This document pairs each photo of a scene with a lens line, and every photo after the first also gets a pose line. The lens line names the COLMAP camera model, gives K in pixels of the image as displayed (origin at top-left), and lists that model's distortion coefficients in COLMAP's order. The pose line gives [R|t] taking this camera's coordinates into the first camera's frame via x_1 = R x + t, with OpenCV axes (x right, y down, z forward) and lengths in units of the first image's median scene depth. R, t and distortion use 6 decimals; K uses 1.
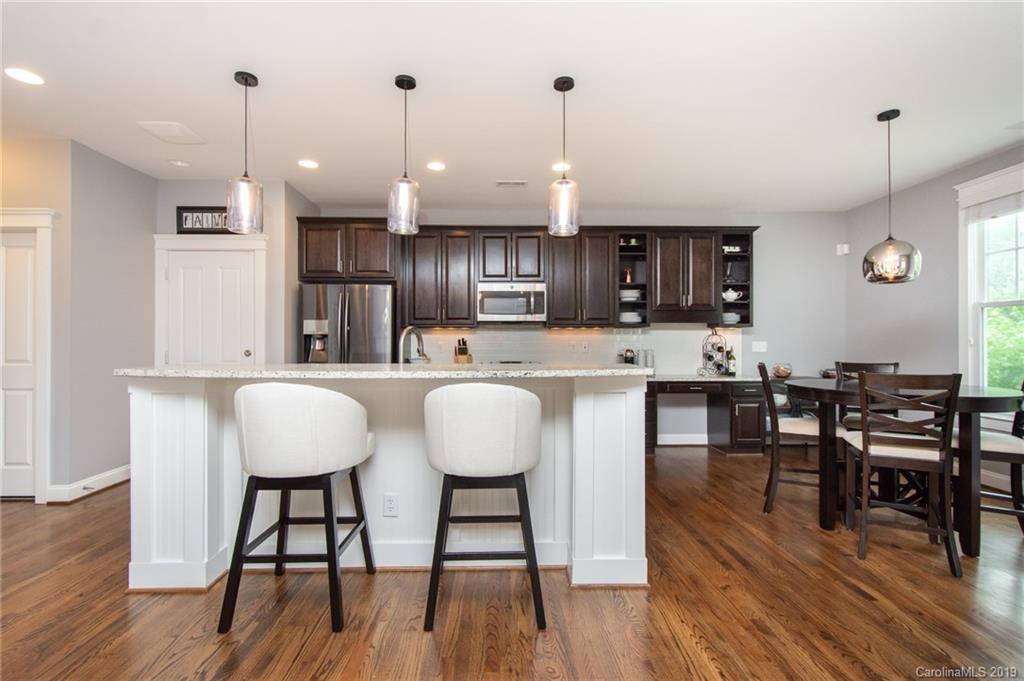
lens RADIAL K [[457.4, 0, 512.0], [0, 457.4, 340.5], [0, 0, 1]] dist [0.001392, 0.000254]
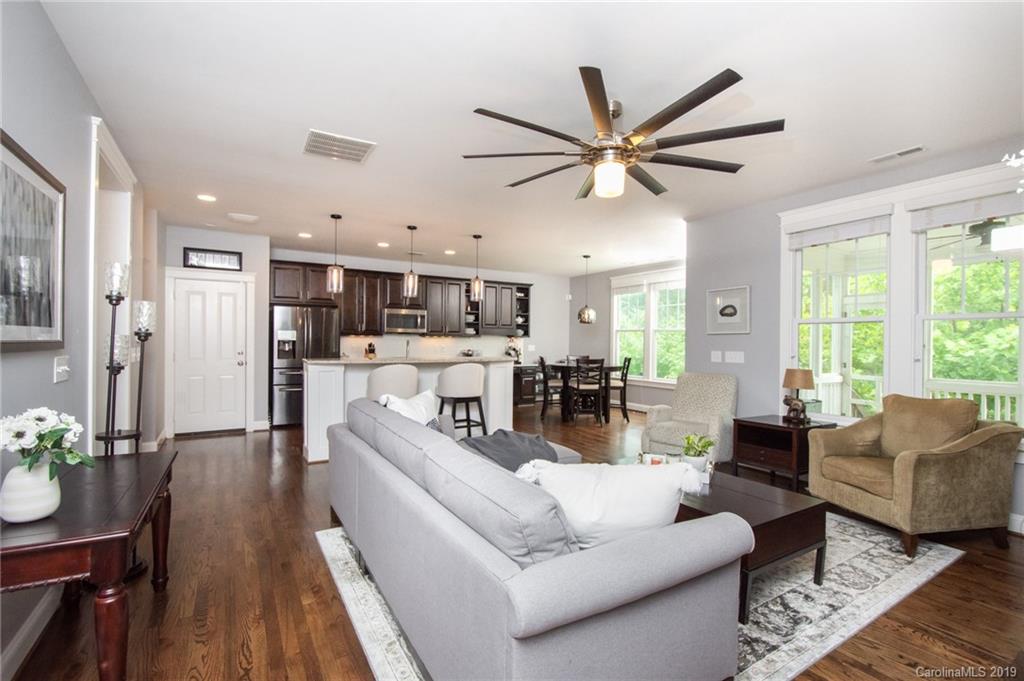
lens RADIAL K [[457.4, 0, 512.0], [0, 457.4, 340.5], [0, 0, 1]] dist [0.001392, 0.000254]
pose [[0.866218, 0.008028, 0.499602, -0.477985], [-0.010943, 0.999936, 0.002905, -0.021996], [-0.499546, -0.007983, 0.866250, -0.594195]]
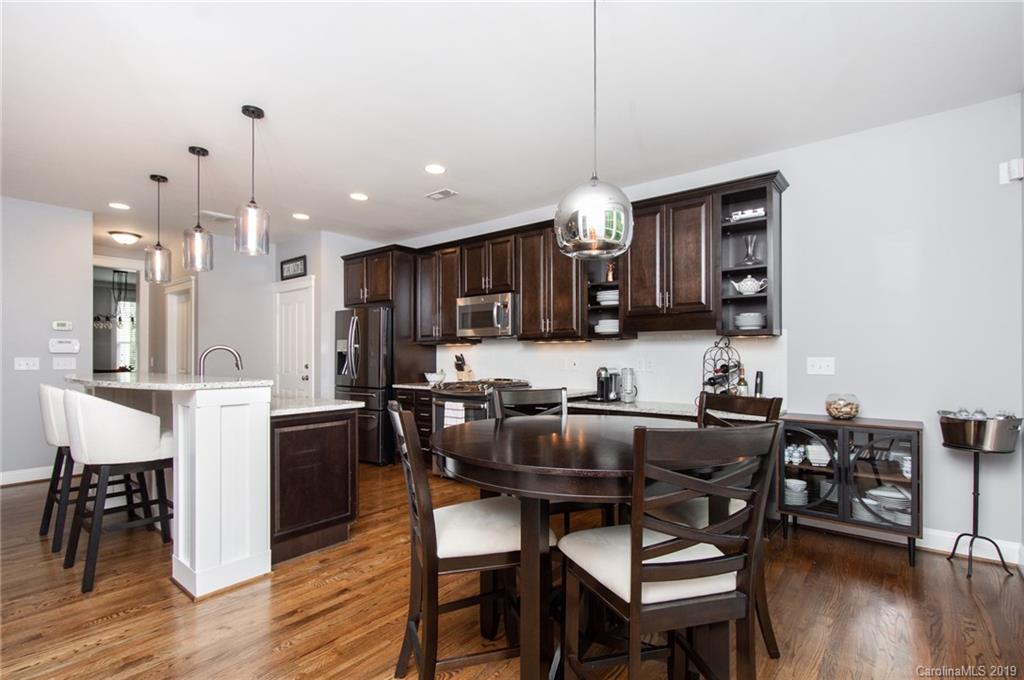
lens RADIAL K [[474.3, 0, 513.2], [0, 474.3, 358.4], [0, 0, 1]] dist [0.000610, 0.000045]
pose [[0.769125, 0.003905, -0.639086, 0.656652], [-0.003281, 0.999992, 0.002162, 0.002699], [0.639090, 0.000434, 0.769132, 0.280798]]
